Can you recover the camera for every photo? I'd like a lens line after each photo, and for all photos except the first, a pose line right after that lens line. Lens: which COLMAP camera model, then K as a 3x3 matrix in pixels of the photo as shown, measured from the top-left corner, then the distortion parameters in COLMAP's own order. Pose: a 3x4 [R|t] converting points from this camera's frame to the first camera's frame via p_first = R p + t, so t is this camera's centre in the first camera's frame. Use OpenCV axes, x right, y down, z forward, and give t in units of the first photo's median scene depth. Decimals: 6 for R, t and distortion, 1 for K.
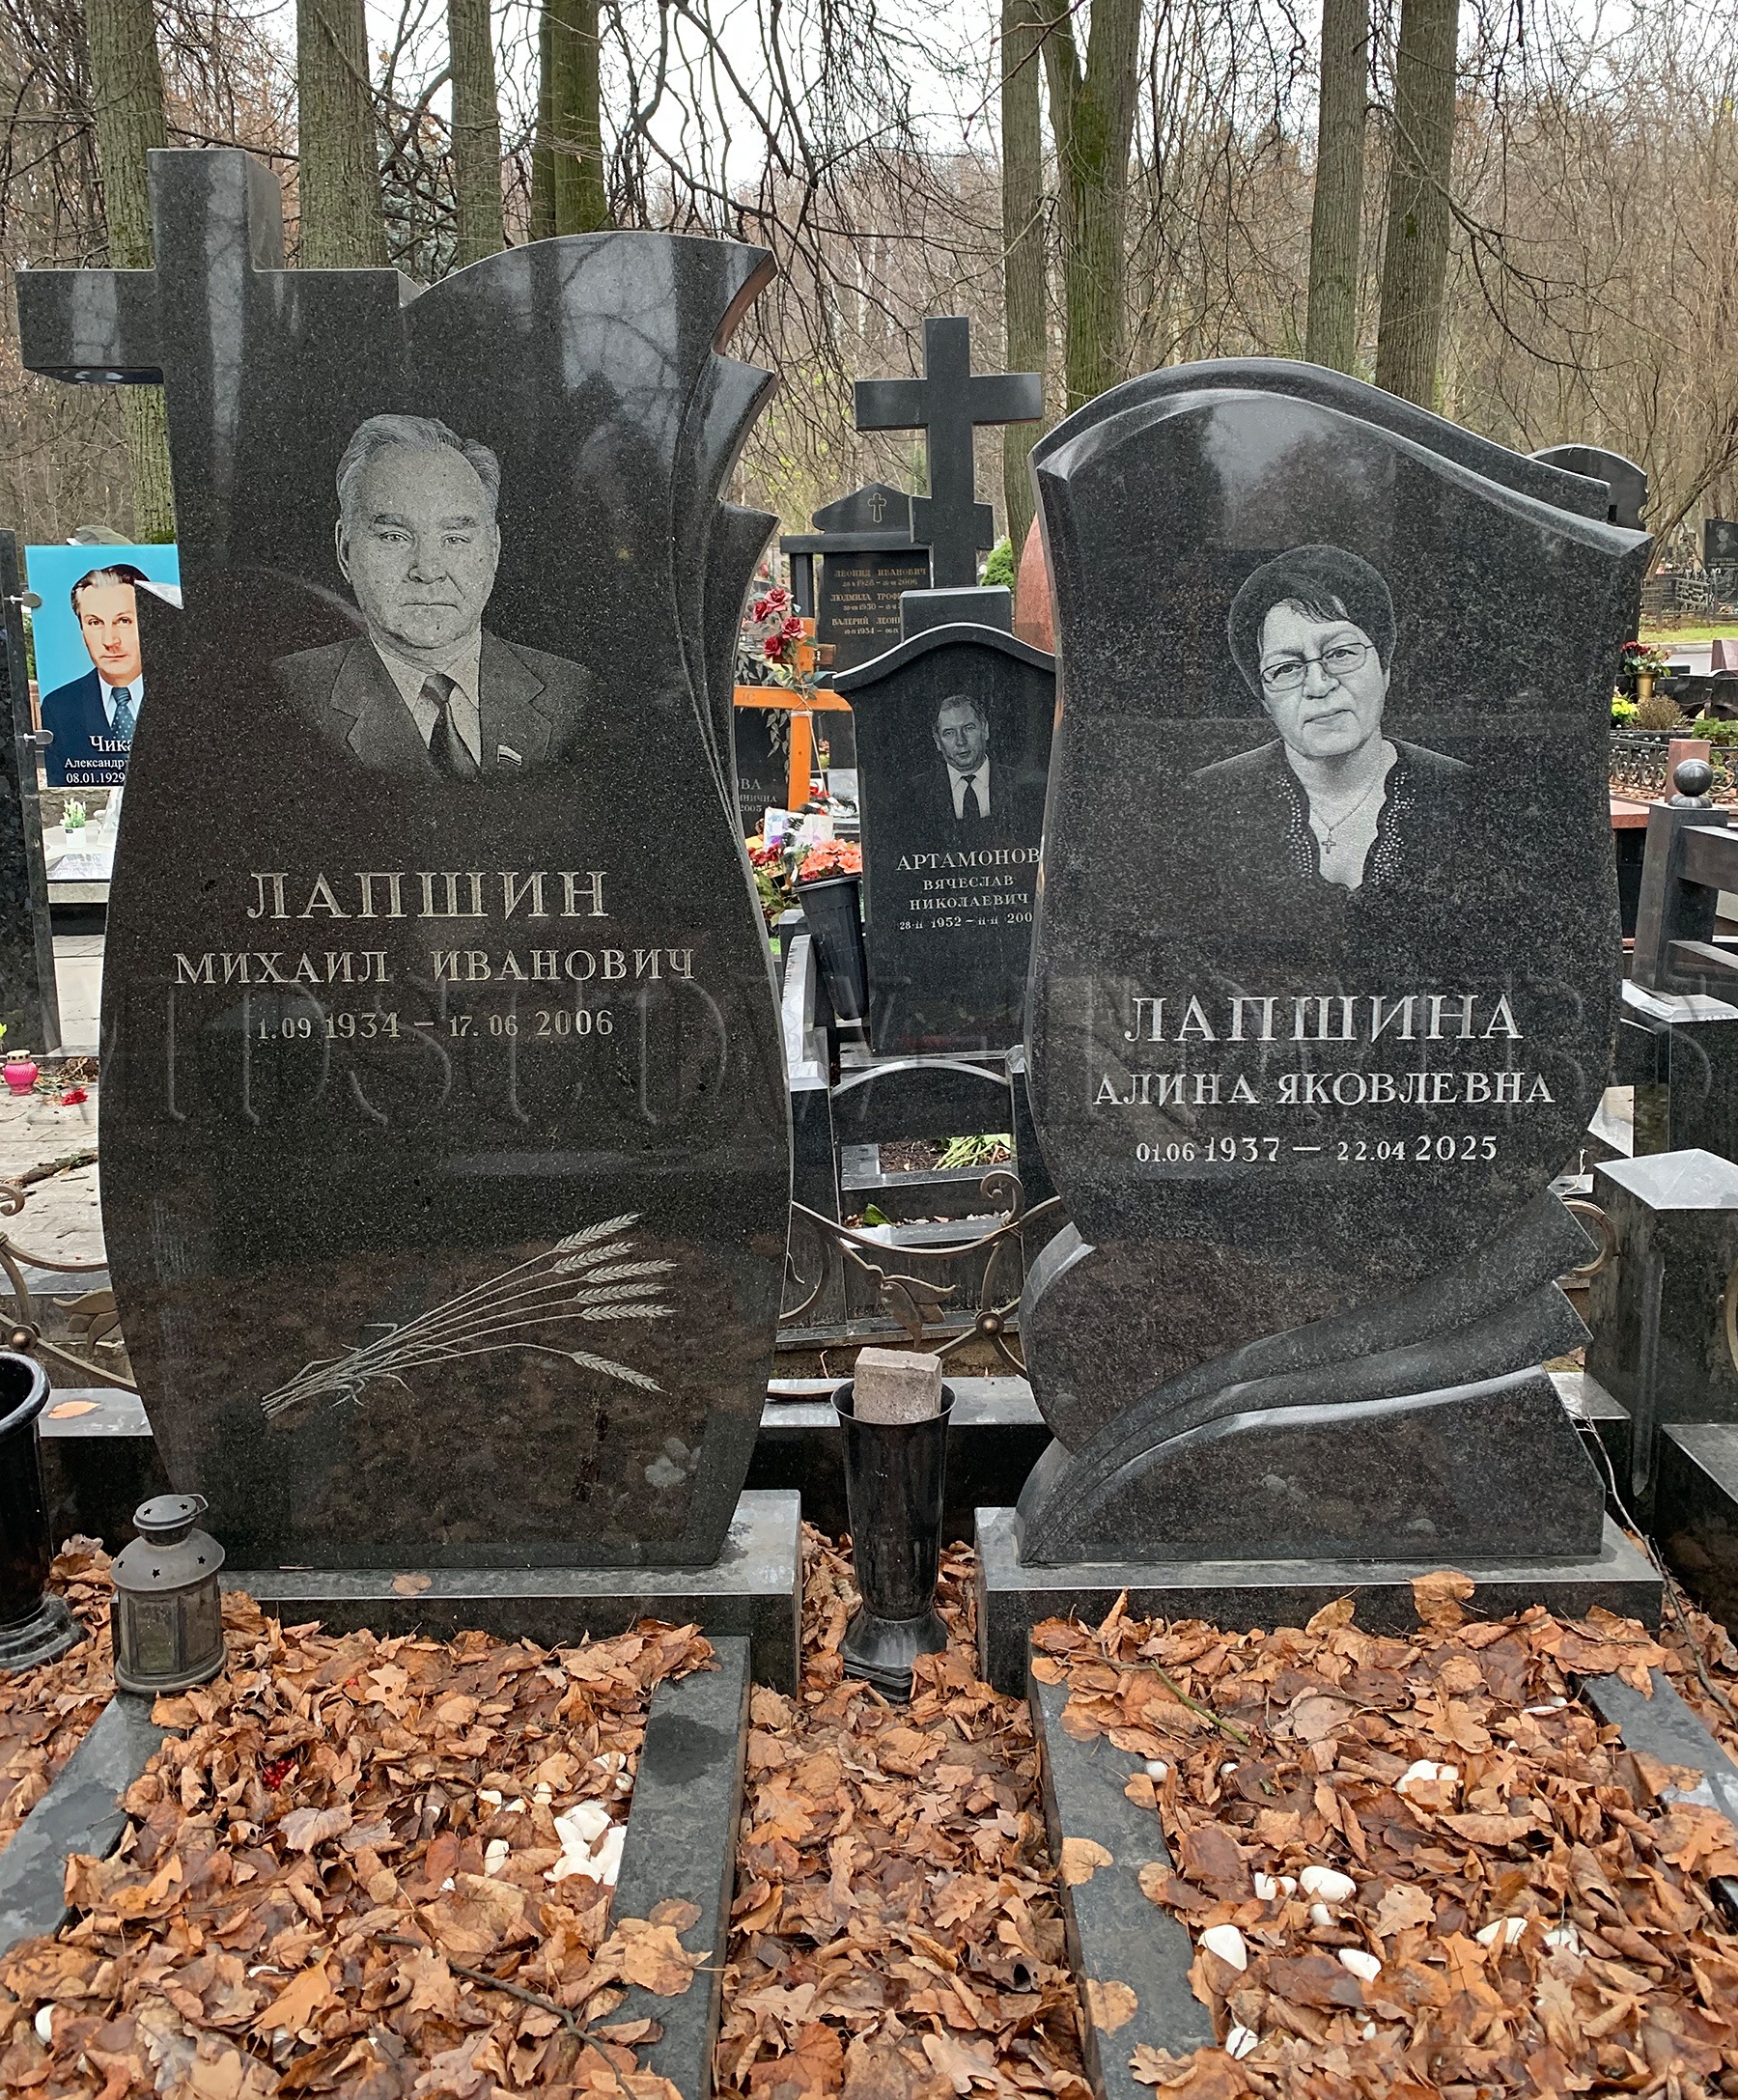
lens RADIAL K [[1752.1, 0, 869.0], [0, 1752.1, 1050.0], [0, 0, 1]] dist [0.017373, -0.015680]
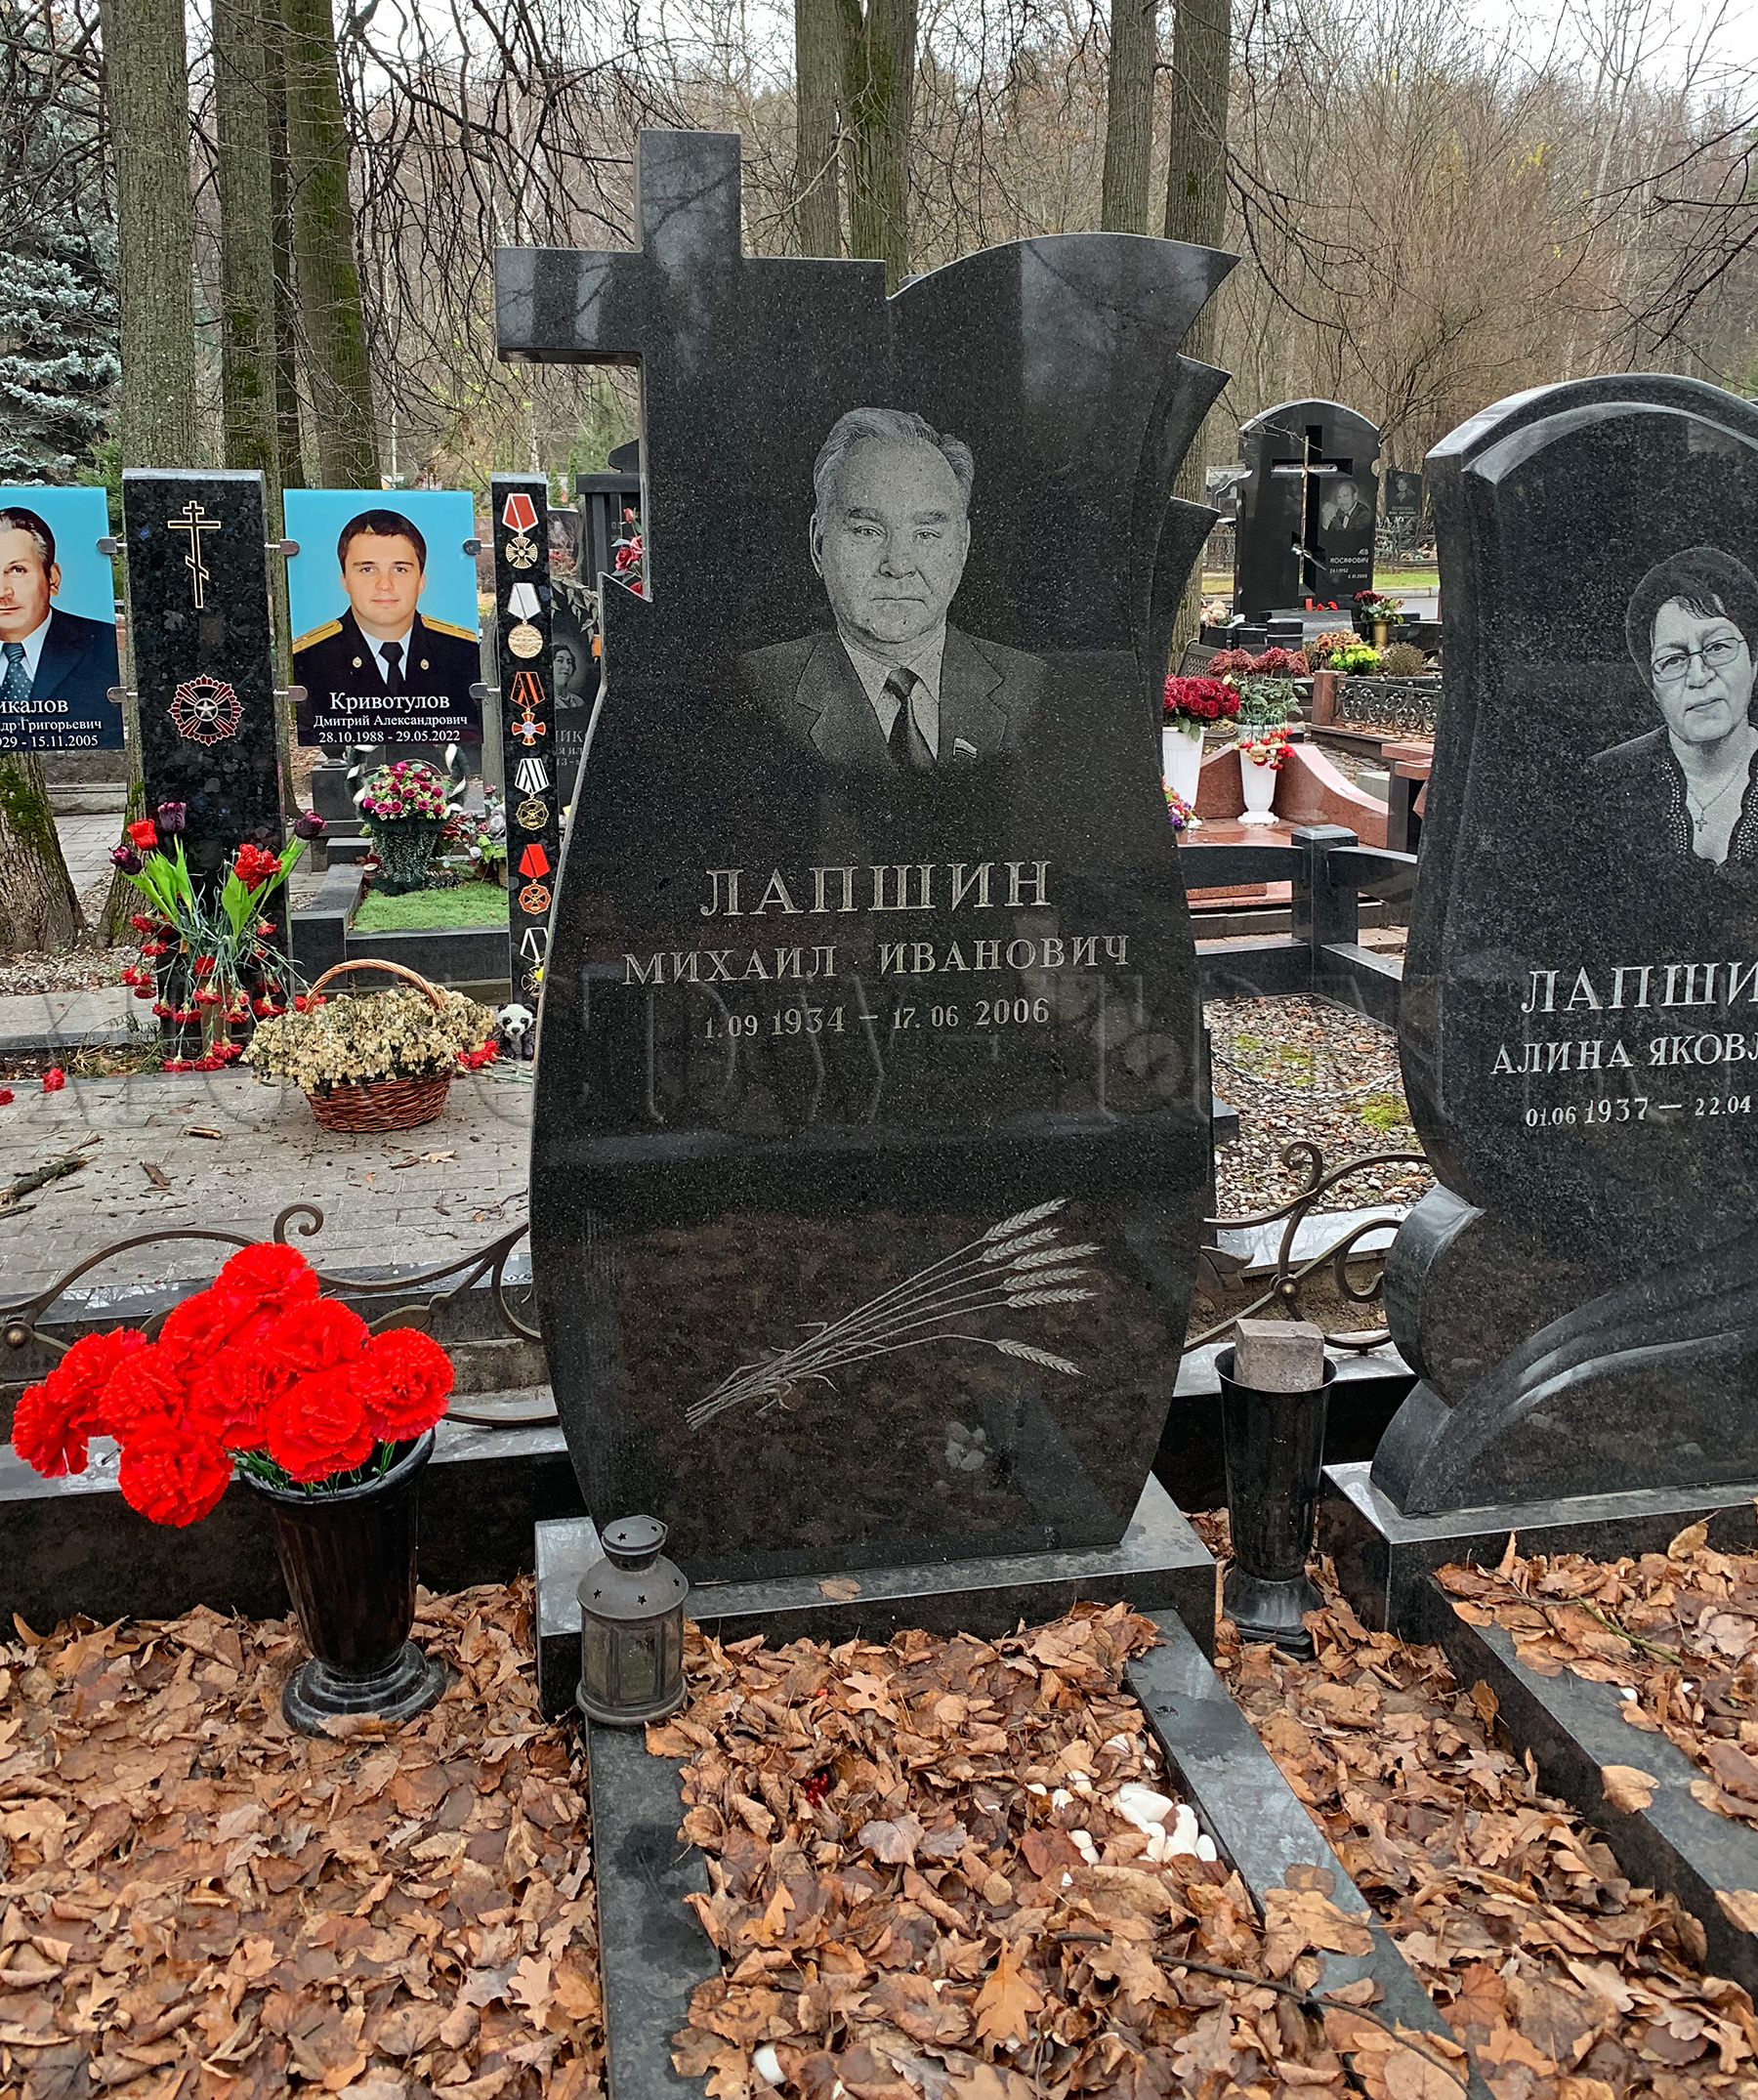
lens RADIAL K [[1809.4, 0, 878.8], [0, 1809.4, 998.8], [0, 0, 1]] dist [0.008585, -0.002271]
pose [[0.982447, -0.032740, 0.183645, -0.435558], [0.032662, 0.999460, 0.003453, -0.029429], [-0.183659, 0.002606, 0.982987, 0.000017]]
